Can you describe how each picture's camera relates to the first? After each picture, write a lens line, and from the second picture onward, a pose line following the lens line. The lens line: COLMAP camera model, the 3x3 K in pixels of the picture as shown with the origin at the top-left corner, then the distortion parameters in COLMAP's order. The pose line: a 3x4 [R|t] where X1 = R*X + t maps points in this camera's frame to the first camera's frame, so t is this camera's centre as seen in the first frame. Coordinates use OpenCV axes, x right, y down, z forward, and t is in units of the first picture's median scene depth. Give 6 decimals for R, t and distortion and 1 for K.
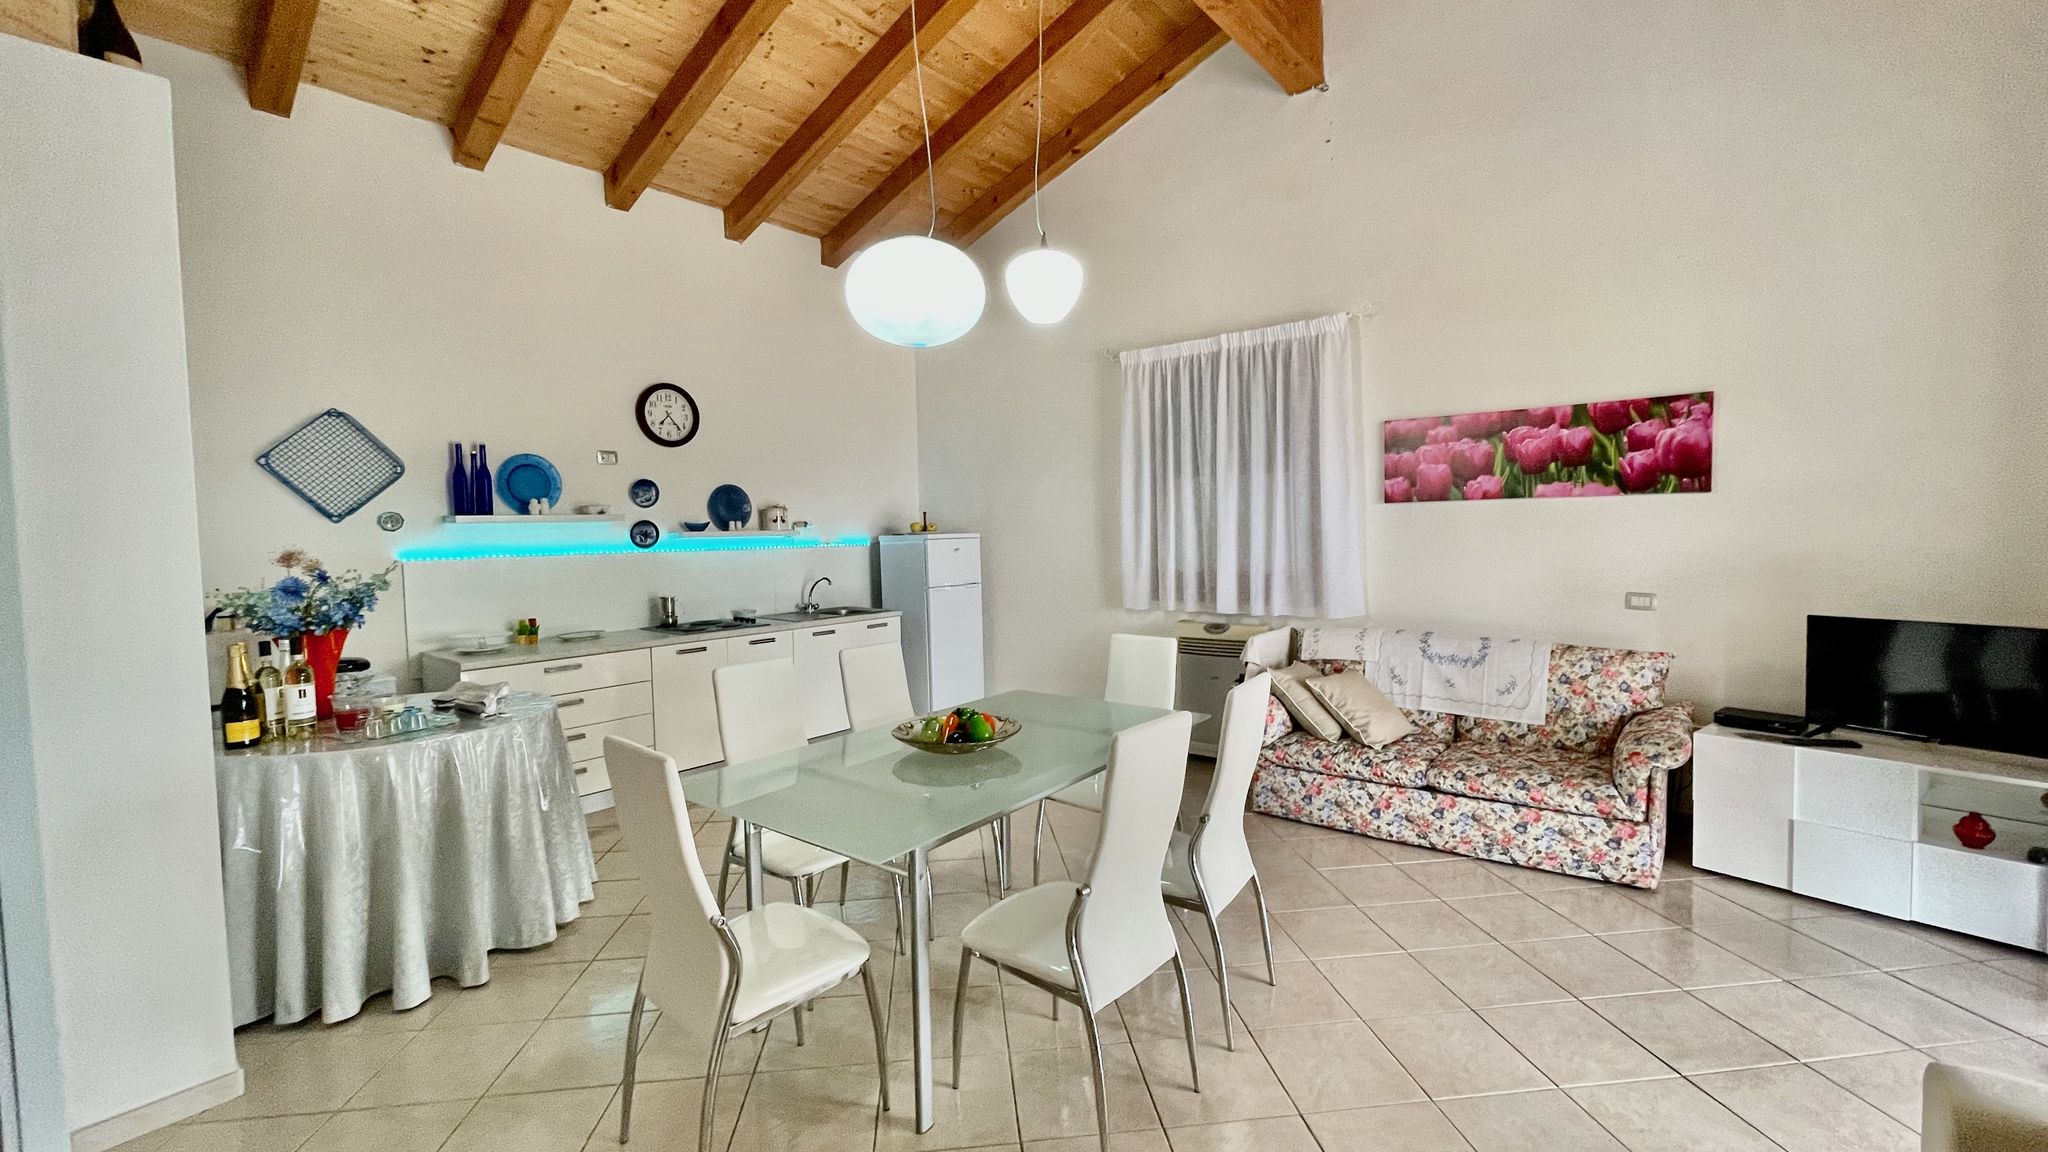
lens RADIAL K [[823.1, 0, 1018.8], [0, 823.1, 586.0], [0, 0, 1]] dist [-0.004728, 0.002522]
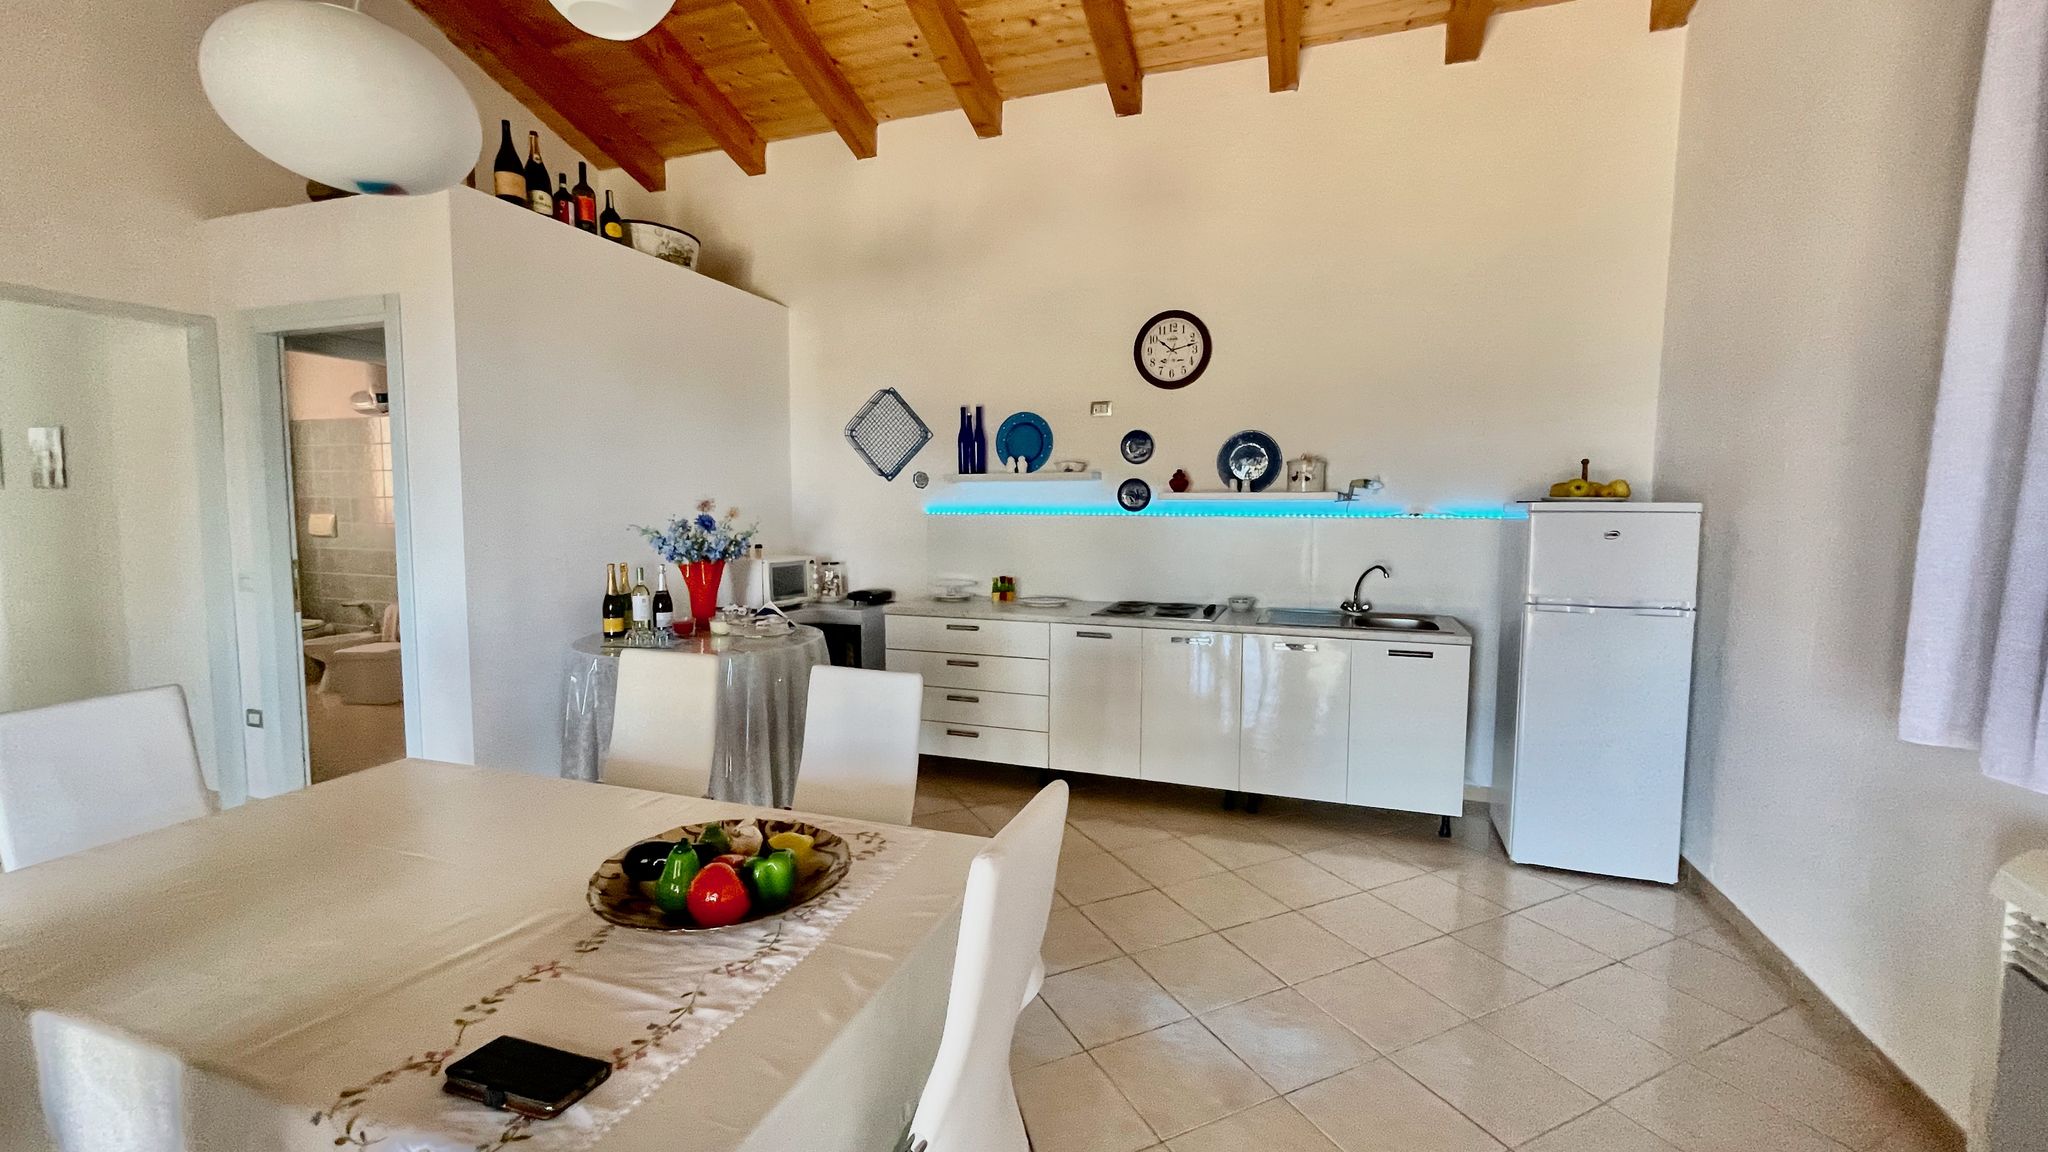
lens RADIAL K [[823.1, 0, 1030.9], [0, 823.1, 578.8], [0, 0, 1]] dist [-0.004728, 0.002522]
pose [[0.353799, 0.103666, -0.929559, 0.376407], [-0.076271, 0.993727, 0.081793, -0.044716], [0.932207, 0.041961, 0.359486, 0.705430]]
